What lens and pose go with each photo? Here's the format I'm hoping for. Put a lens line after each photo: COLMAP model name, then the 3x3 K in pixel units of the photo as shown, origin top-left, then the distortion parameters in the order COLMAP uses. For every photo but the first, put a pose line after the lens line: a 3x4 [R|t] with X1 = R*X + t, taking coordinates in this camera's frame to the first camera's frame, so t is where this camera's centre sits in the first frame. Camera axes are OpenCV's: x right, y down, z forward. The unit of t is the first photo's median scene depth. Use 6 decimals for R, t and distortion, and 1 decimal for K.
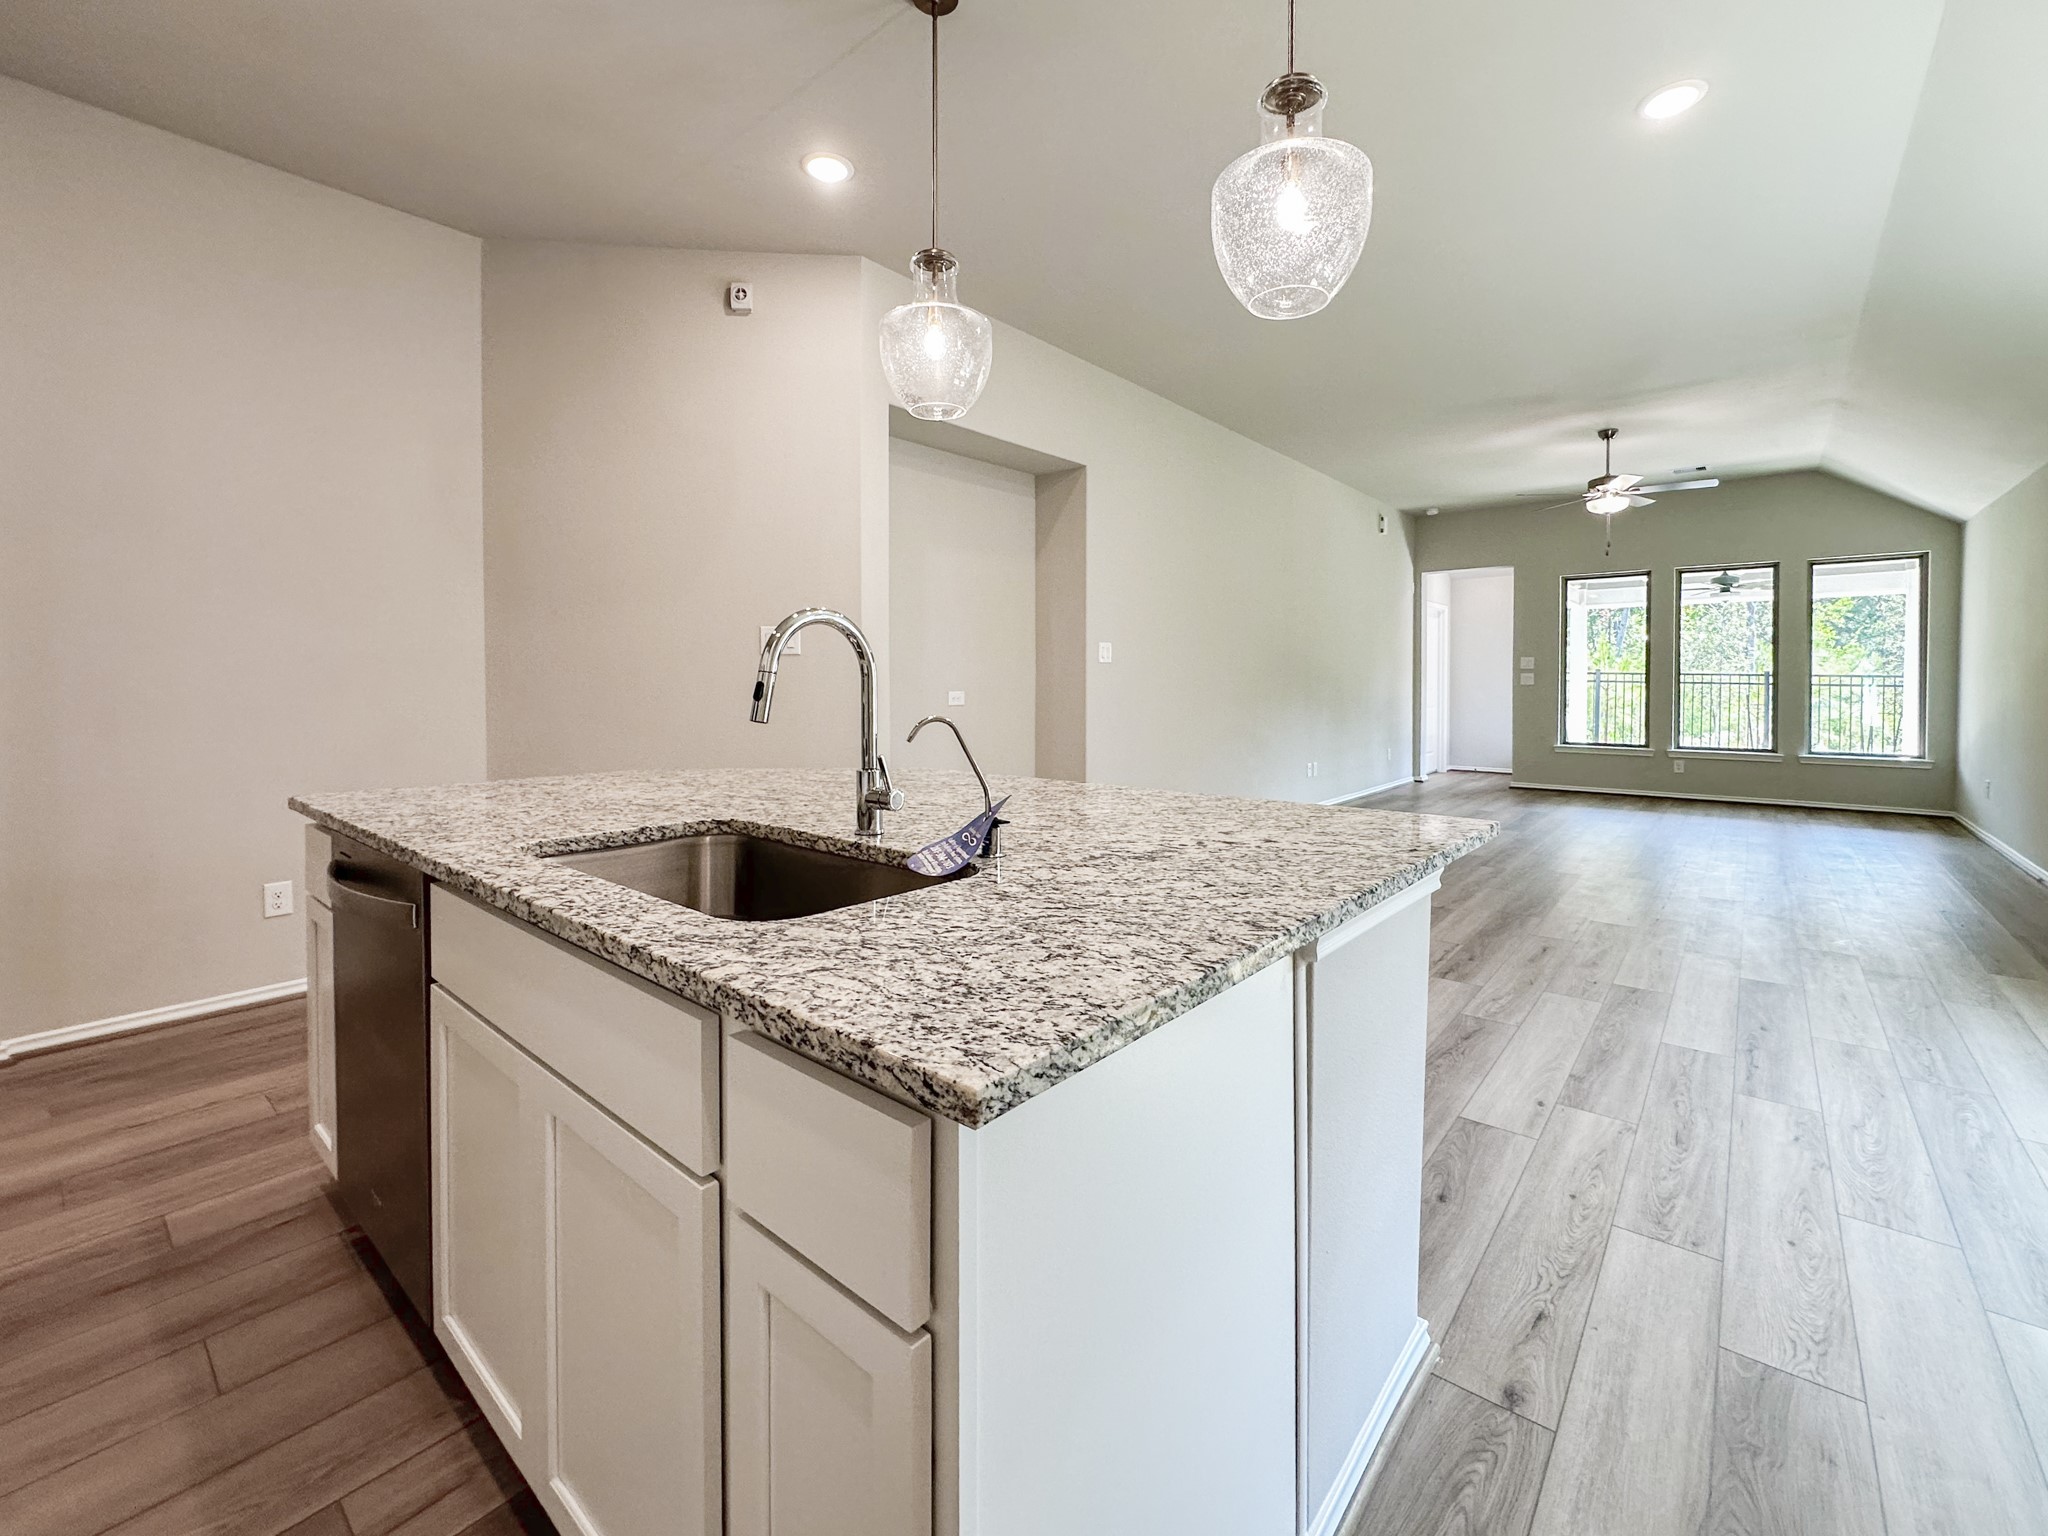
lens RADIAL K [[853.8, 0, 1039.6], [0, 853.8, 699.2], [0, 0, 1]] dist [0.000183, -0.000213]
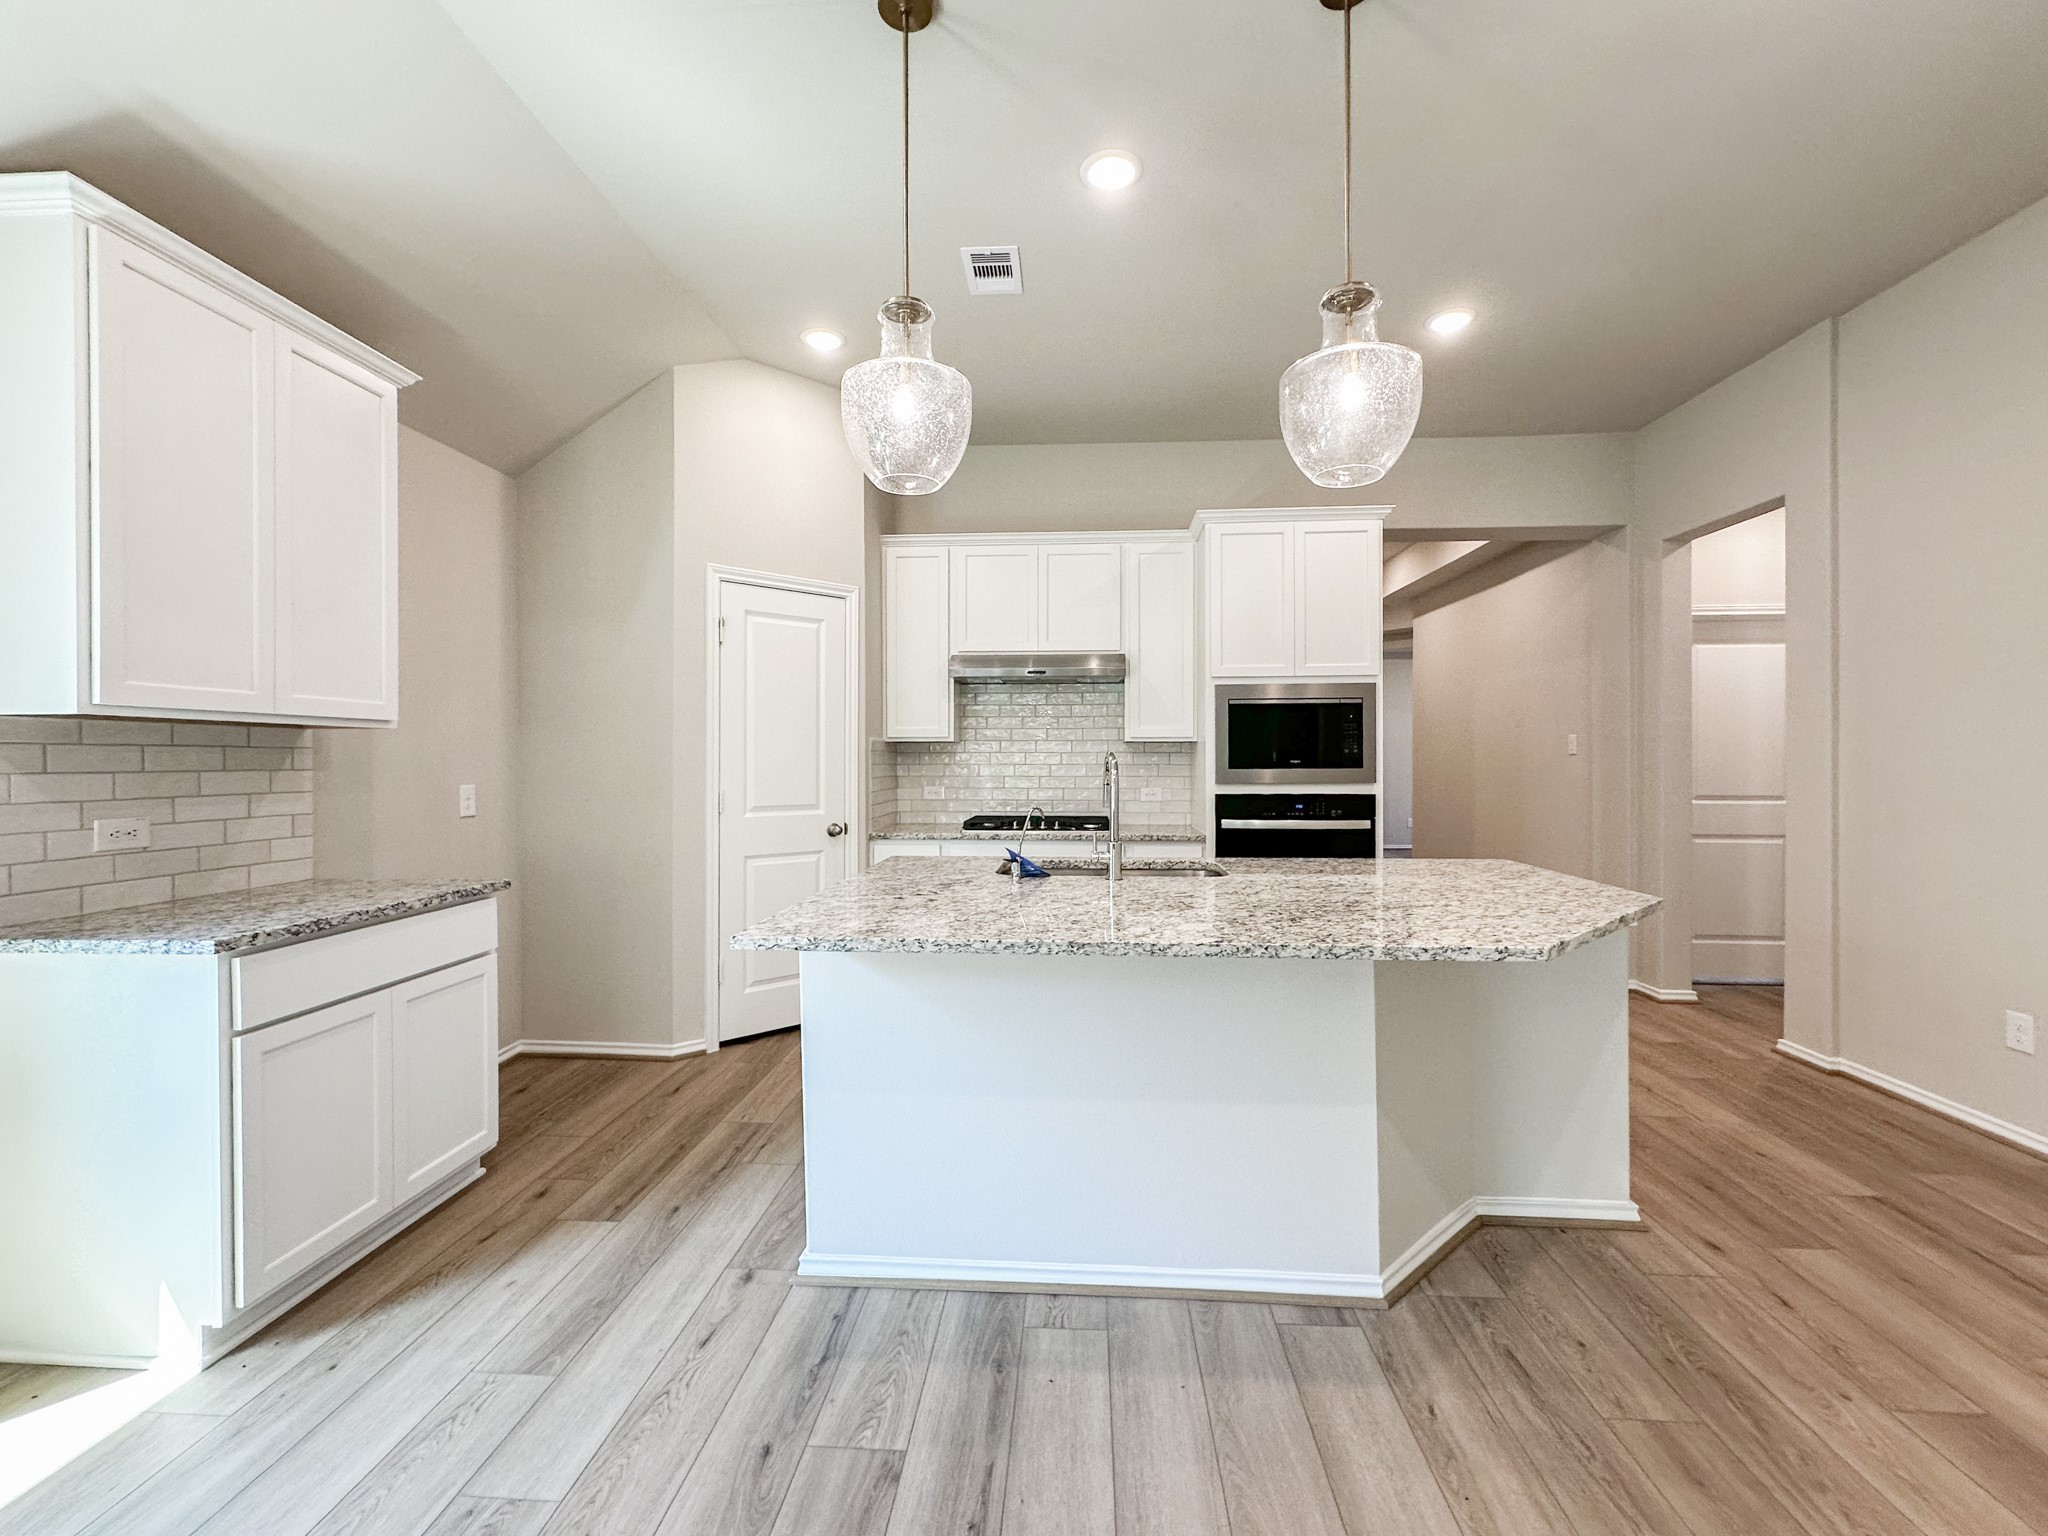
lens RADIAL K [[853.8, 0, 1019.8], [0, 853.8, 762.4], [0, 0, 1]] dist [0.000183, -0.000213]
pose [[-0.815774, 0.005764, -0.578341, 0.161950], [-0.008535, 0.999722, 0.022002, -0.019499], [0.578307, 0.022884, -0.815498, 0.391490]]
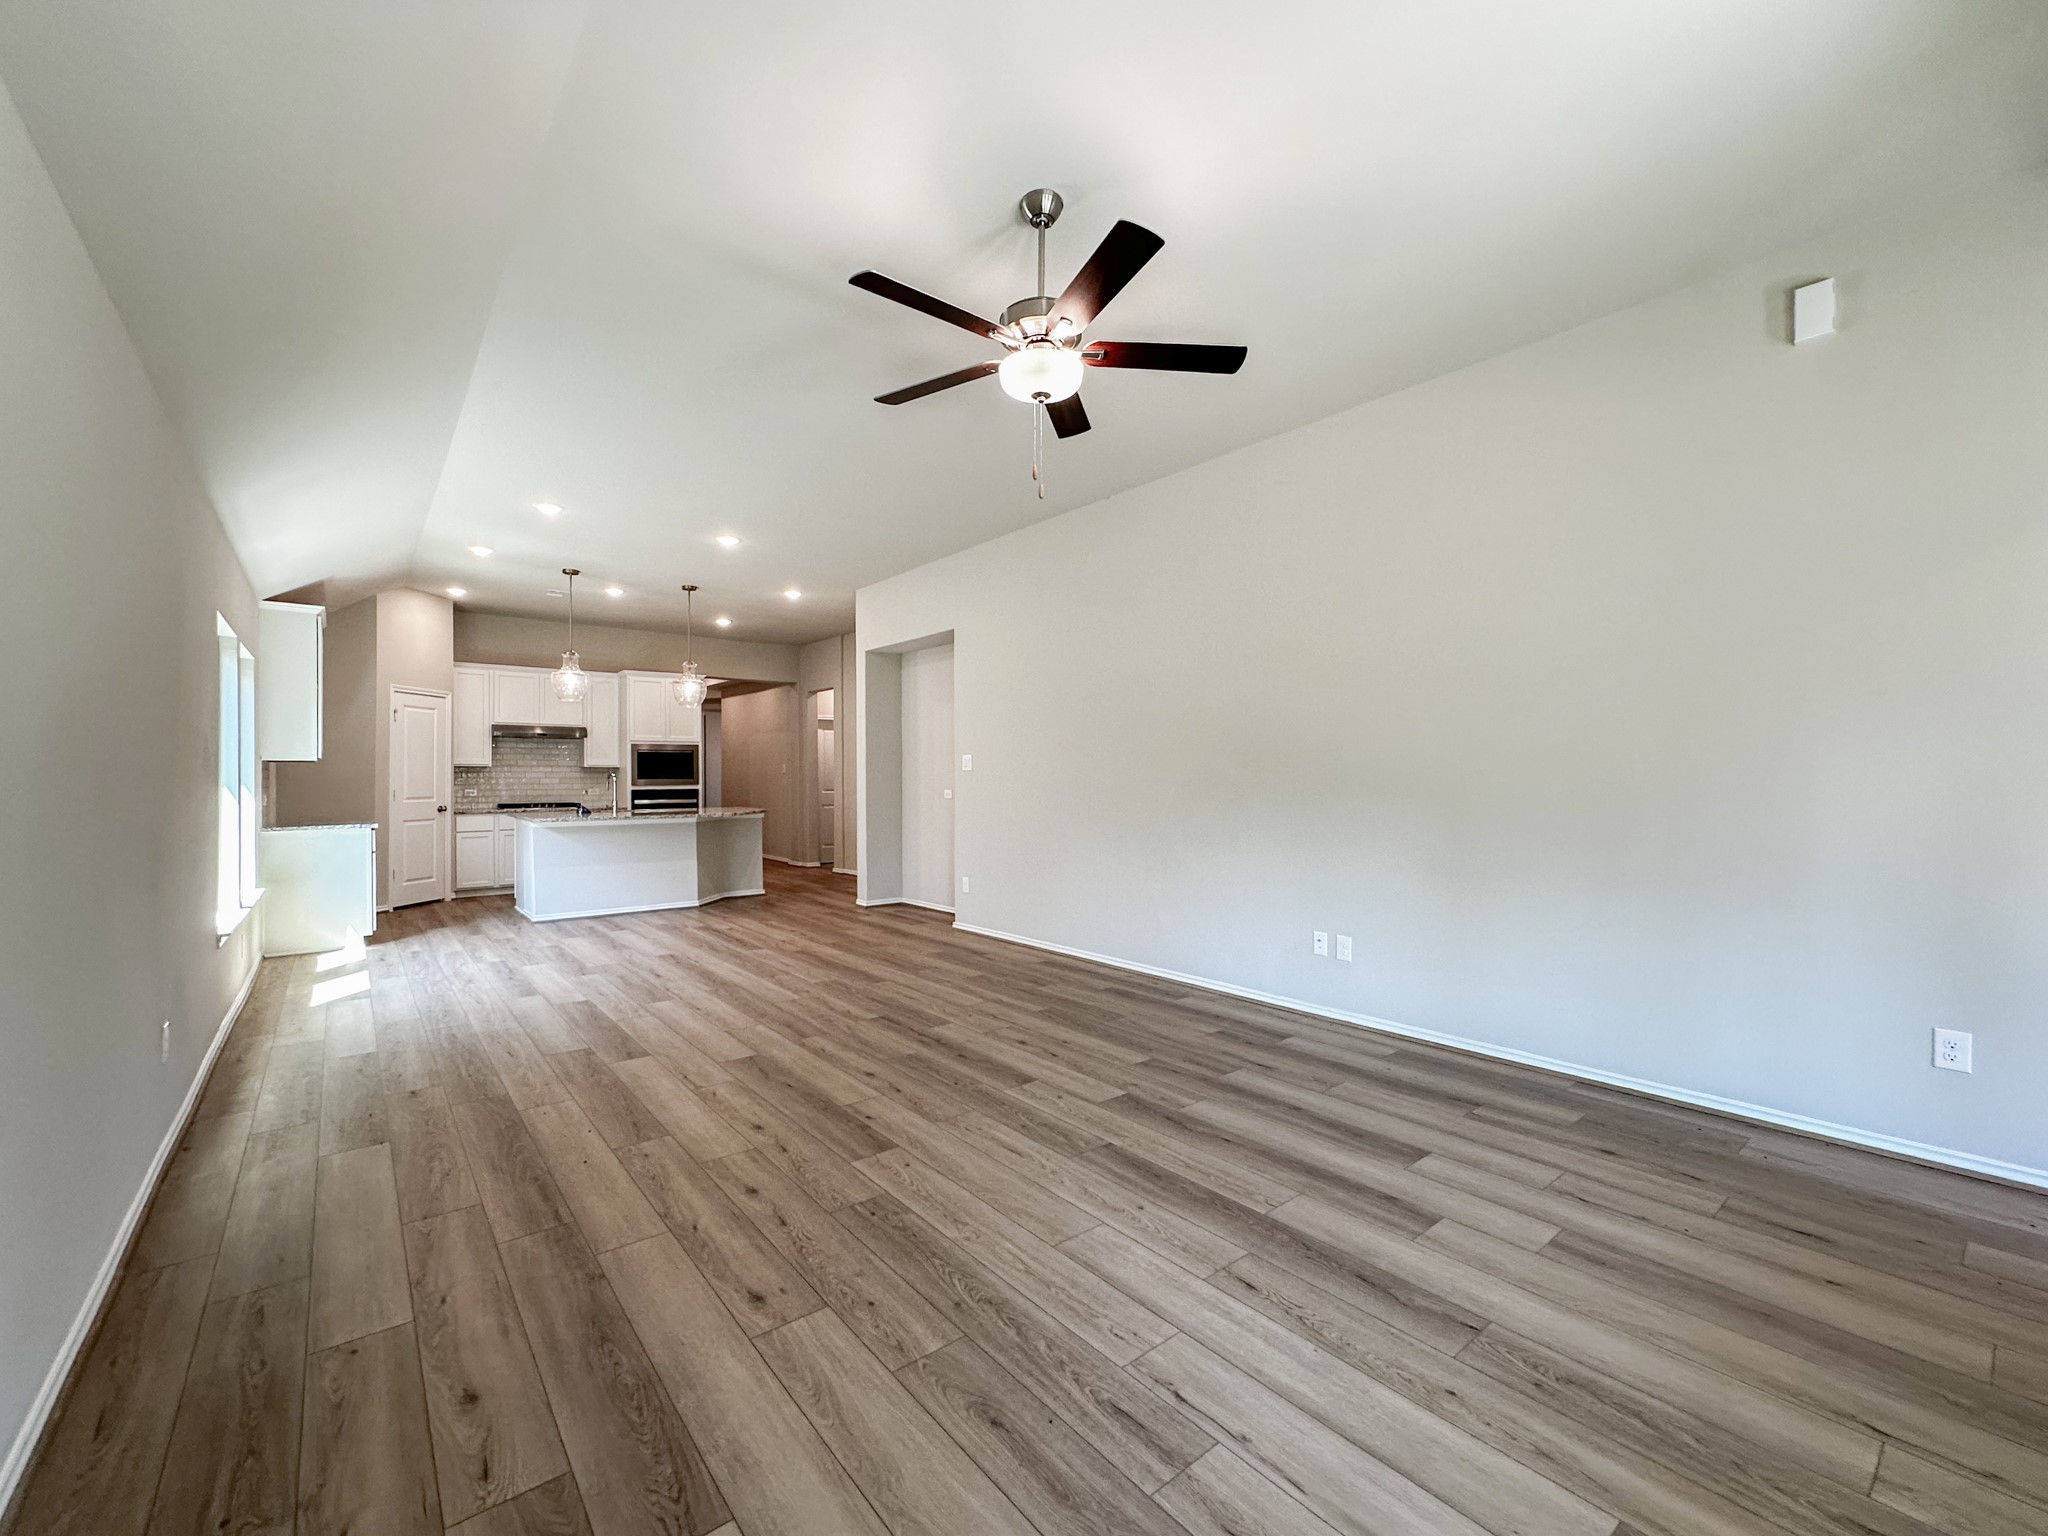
lens RADIAL K [[853.8, 0, 1031.2], [0, 853.8, 769.7], [0, 0, 1]] dist [0.000183, -0.000213]
pose [[-0.195865, -0.004237, -0.980622, 0.815179], [-0.016152, 0.999869, -0.001094, -0.026265], [0.980498, 0.015624, -0.195908, 0.814558]]
